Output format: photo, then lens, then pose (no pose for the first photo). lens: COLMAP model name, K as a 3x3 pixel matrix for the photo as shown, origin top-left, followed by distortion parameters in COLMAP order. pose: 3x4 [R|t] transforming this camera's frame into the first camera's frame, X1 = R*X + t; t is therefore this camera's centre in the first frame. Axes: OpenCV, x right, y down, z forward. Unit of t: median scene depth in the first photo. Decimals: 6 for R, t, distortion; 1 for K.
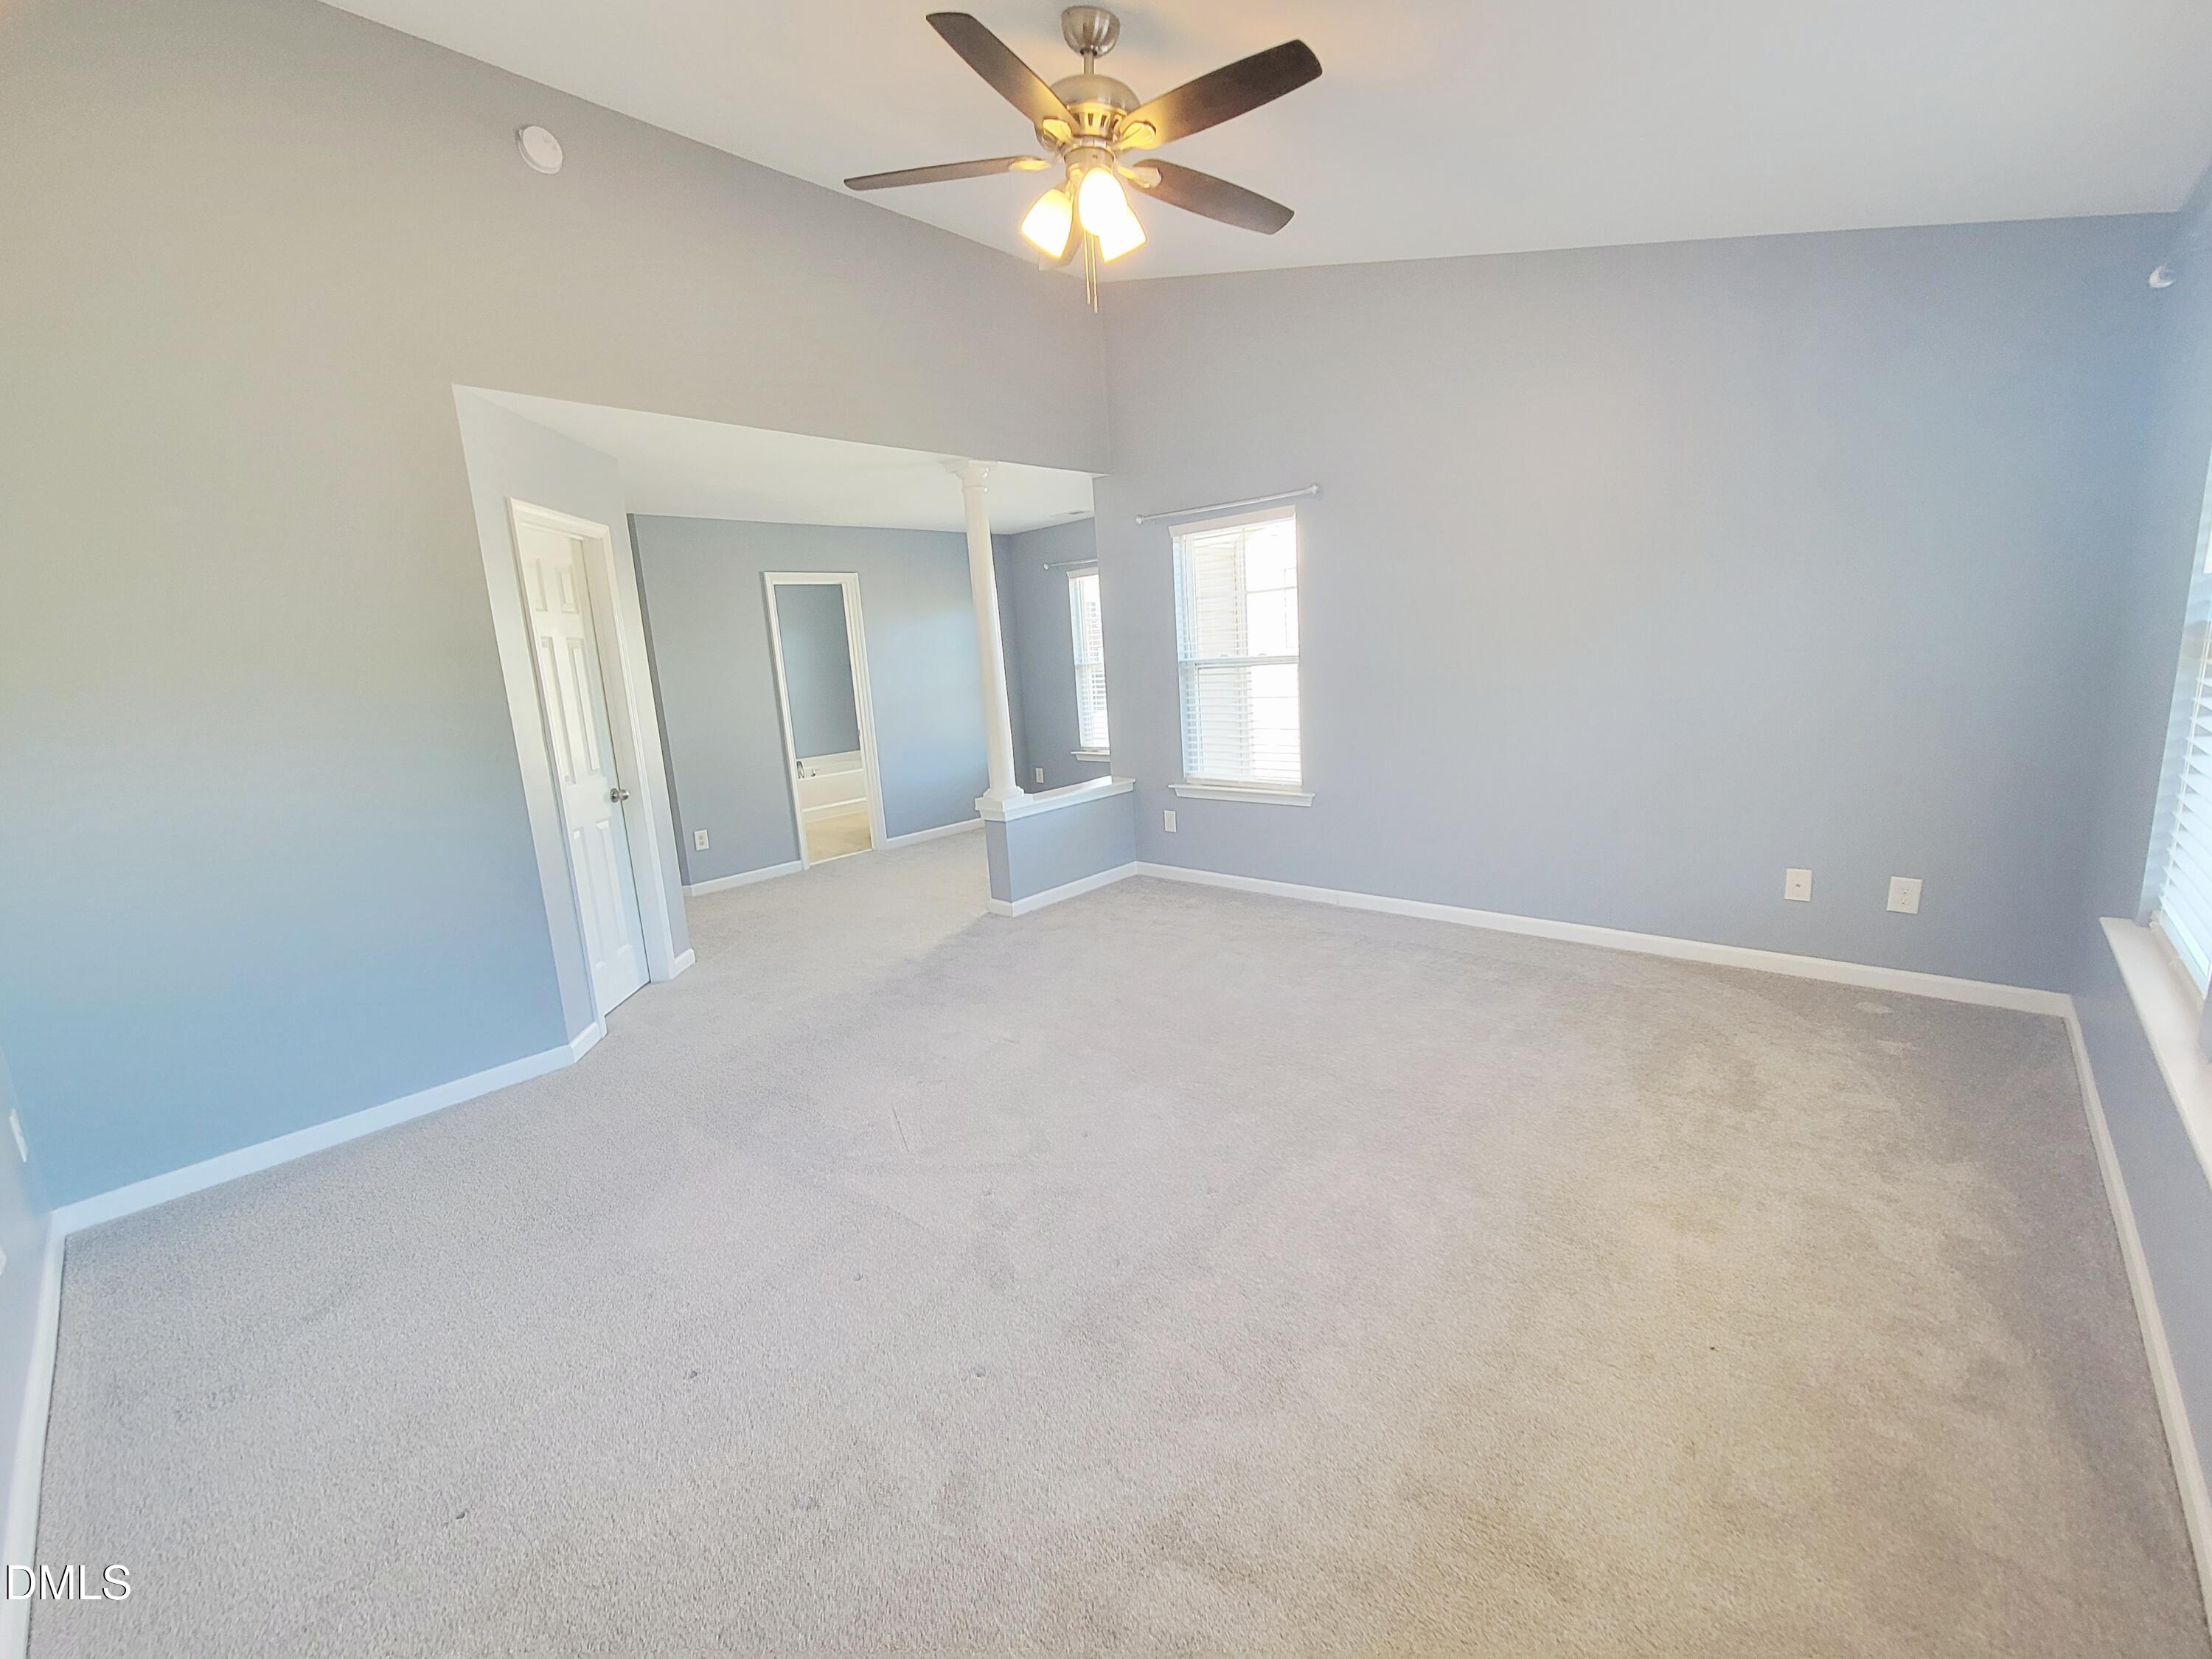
lens RADIAL K [[902.3, 0, 1091.2], [0, 902.3, 831.8], [0, 0, 1]] dist [-0.000516, -0.000701]
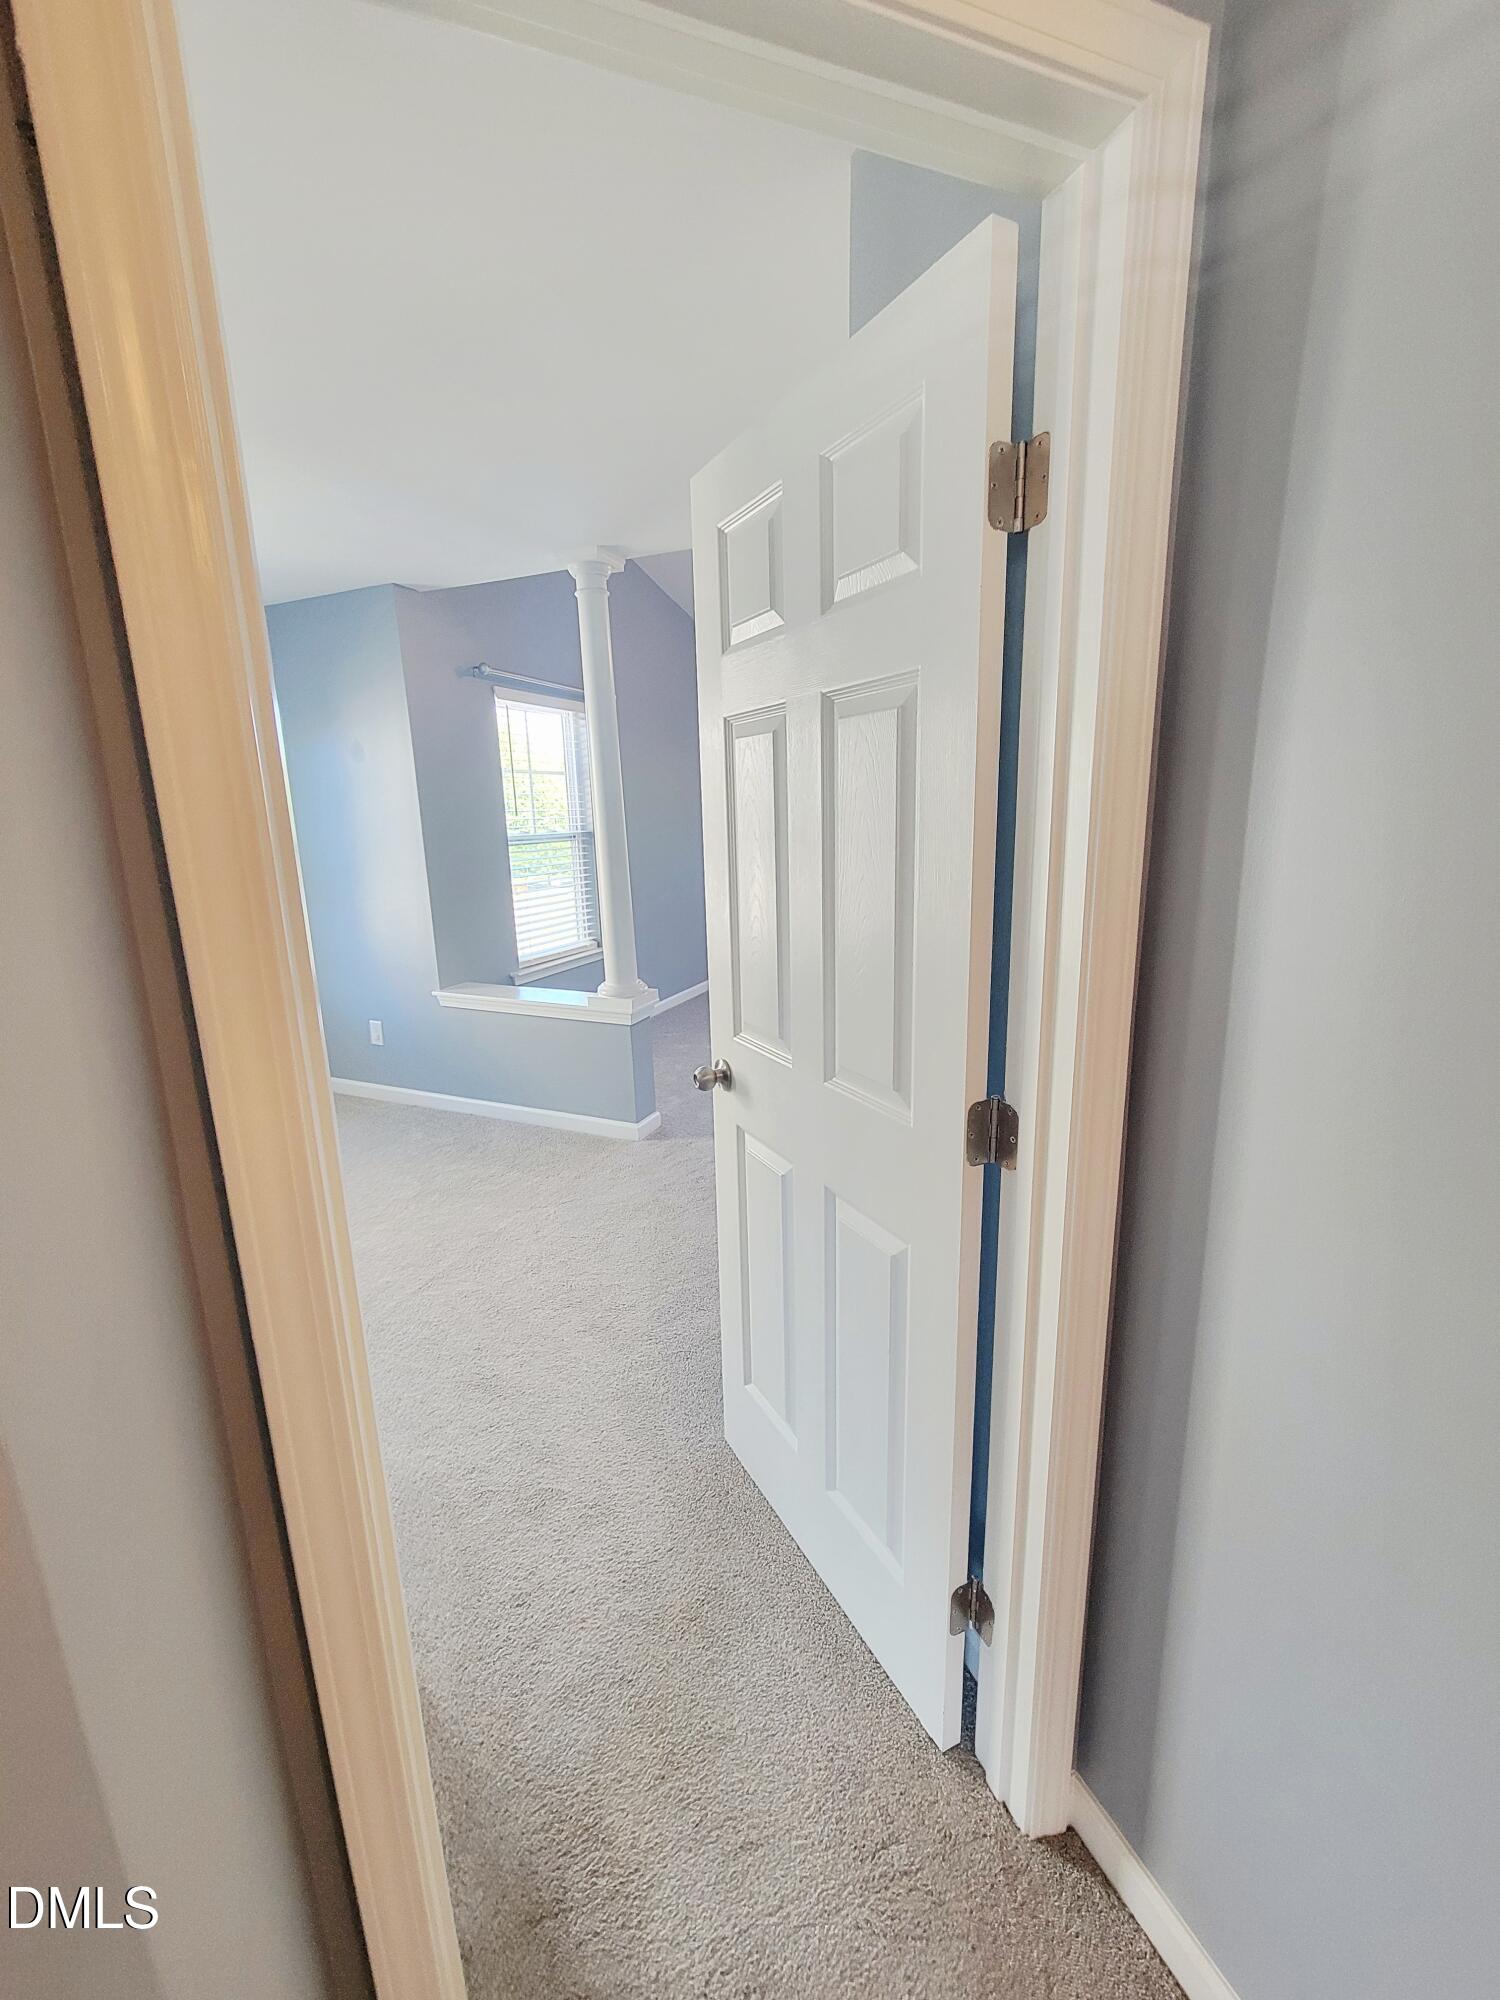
lens RADIAL K [[800.3, 0, 758.7], [0, 800.3, 985.0], [0, 0, 1]] dist [-0.001275, -0.000347]
pose [[-0.342369, -0.129947, 0.930536, -1.053899], [0.231155, 0.948299, 0.217476, -0.226832], [-0.910687, 0.289555, -0.294630, 1.446792]]
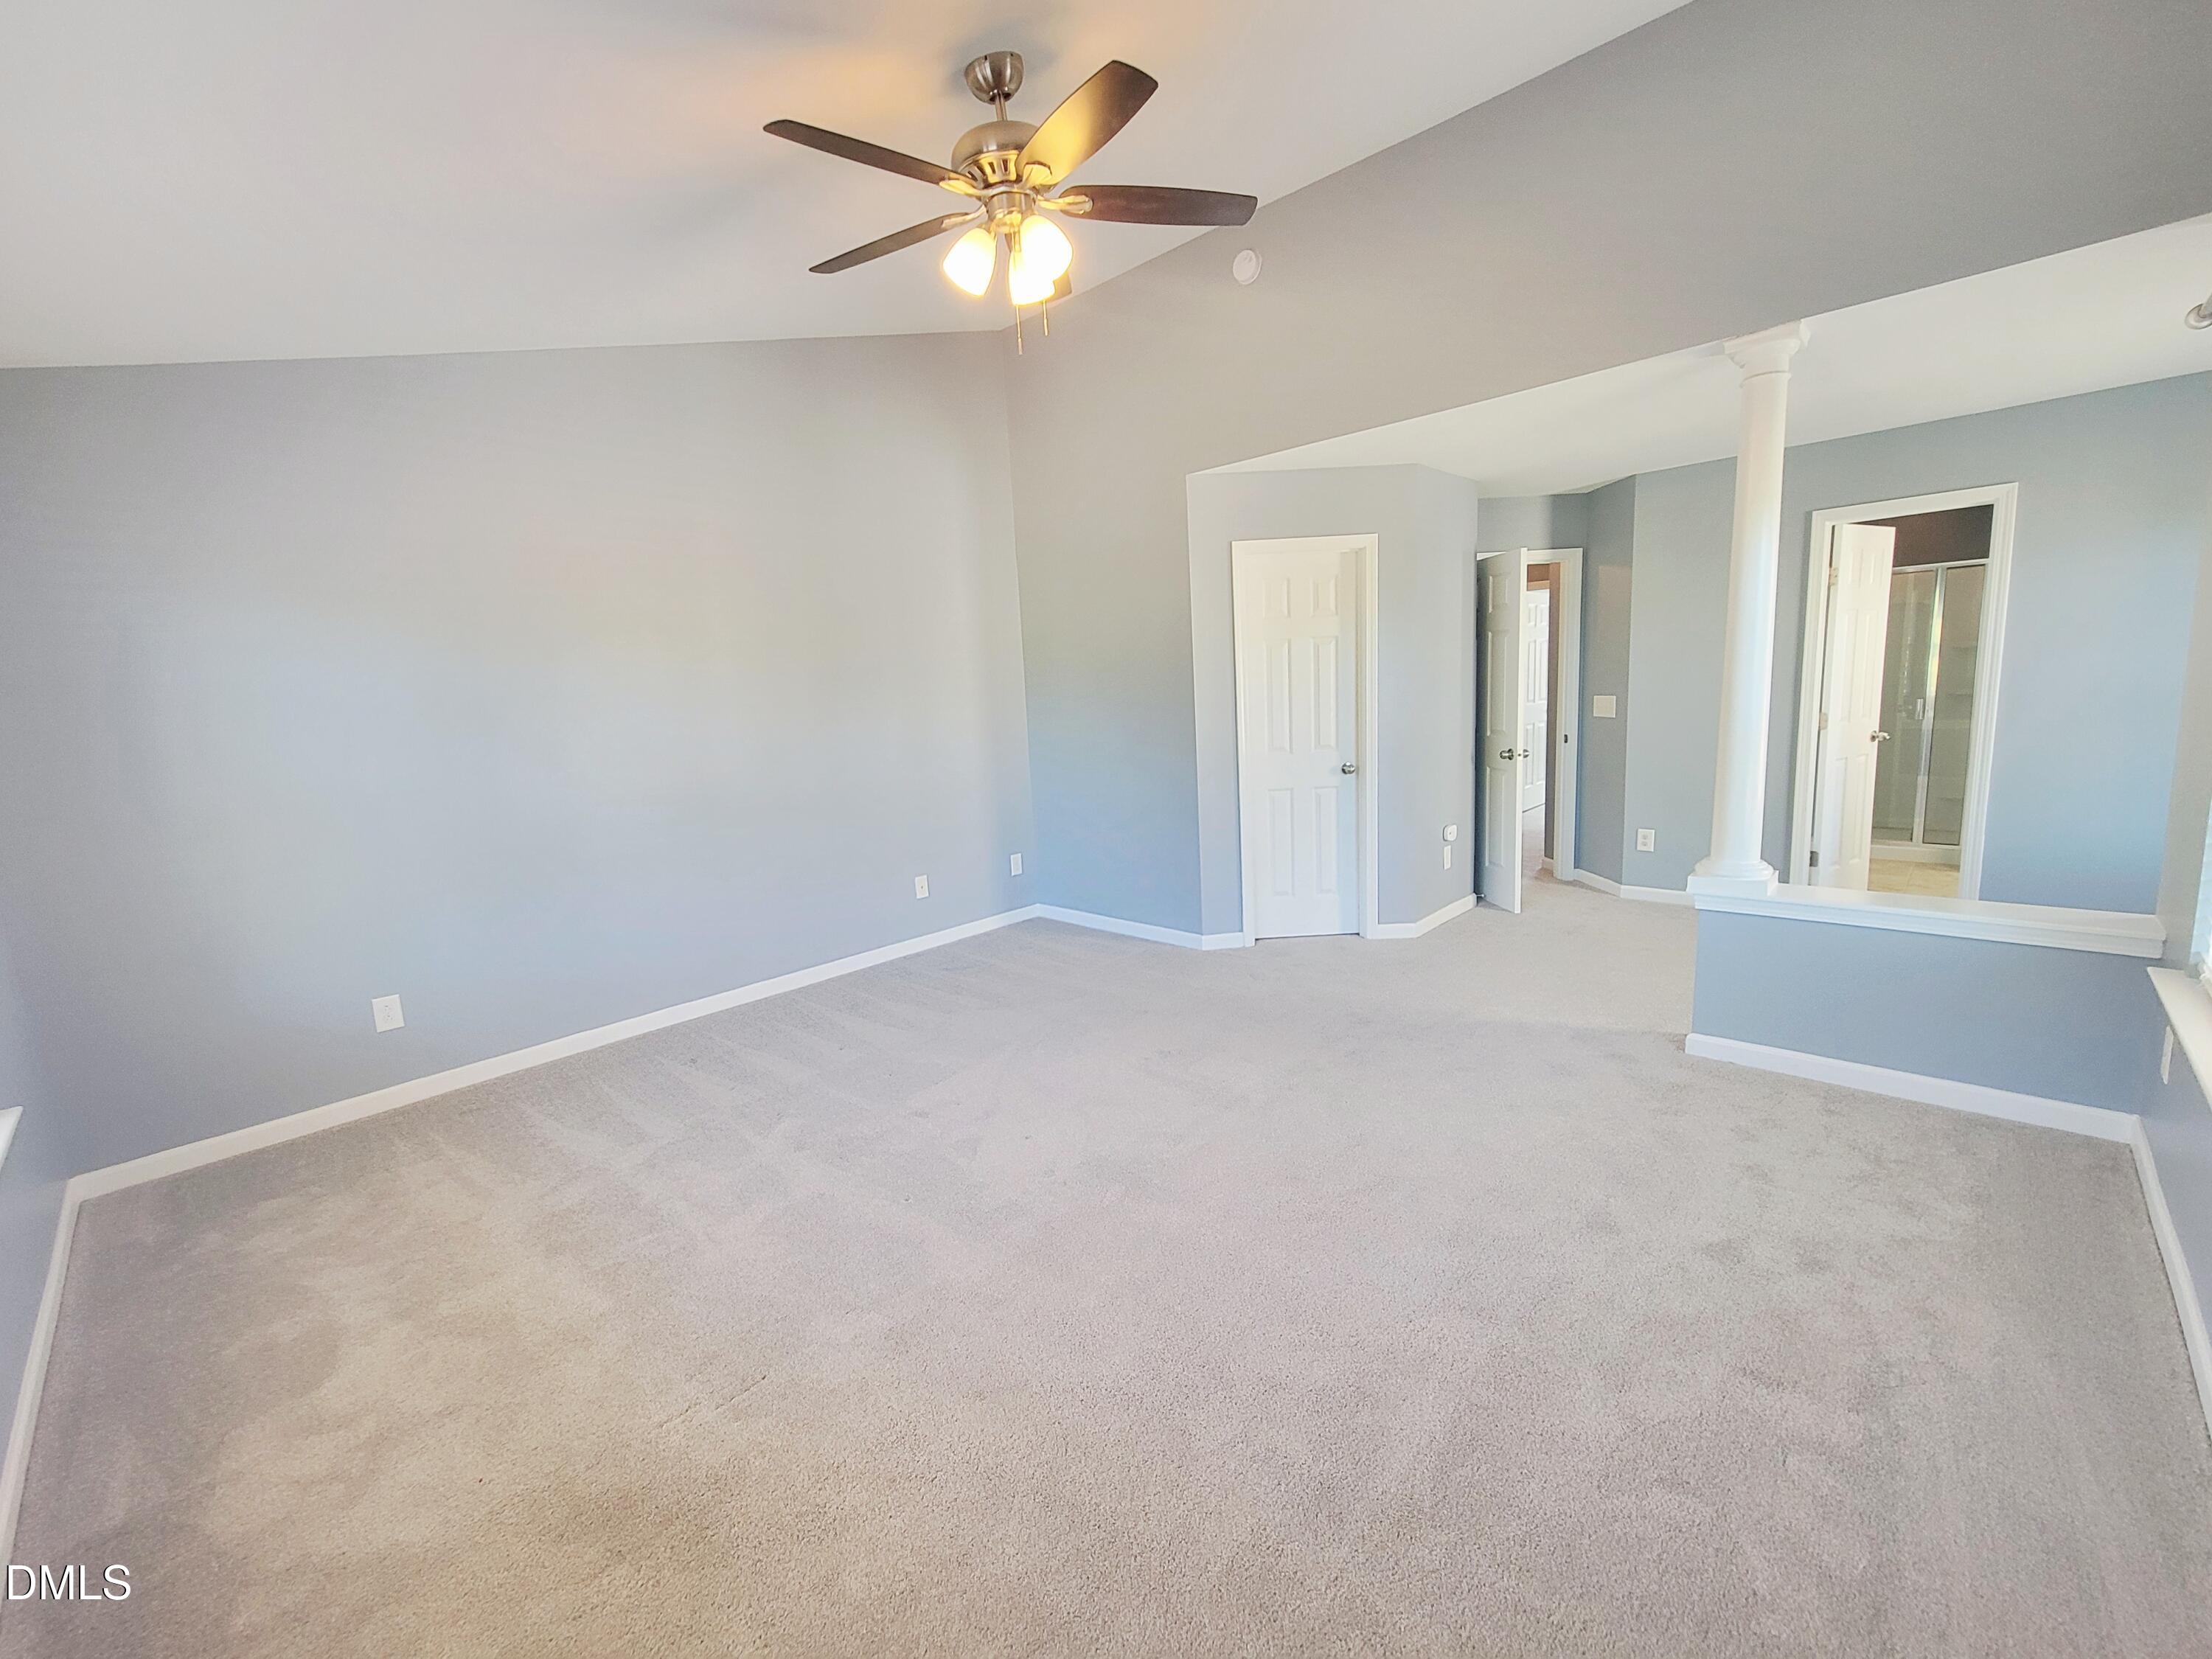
lens RADIAL K [[899.1, 0, 1094.7], [0, 899.1, 831.1], [0, 0, 1]] dist [0.004577, -0.004549]
pose [[-0.010154, 0.225582, -0.974171, 0.678575], [-0.138705, 0.964486, 0.224785, -0.194349], [0.990282, 0.137405, 0.021496, 0.713838]]
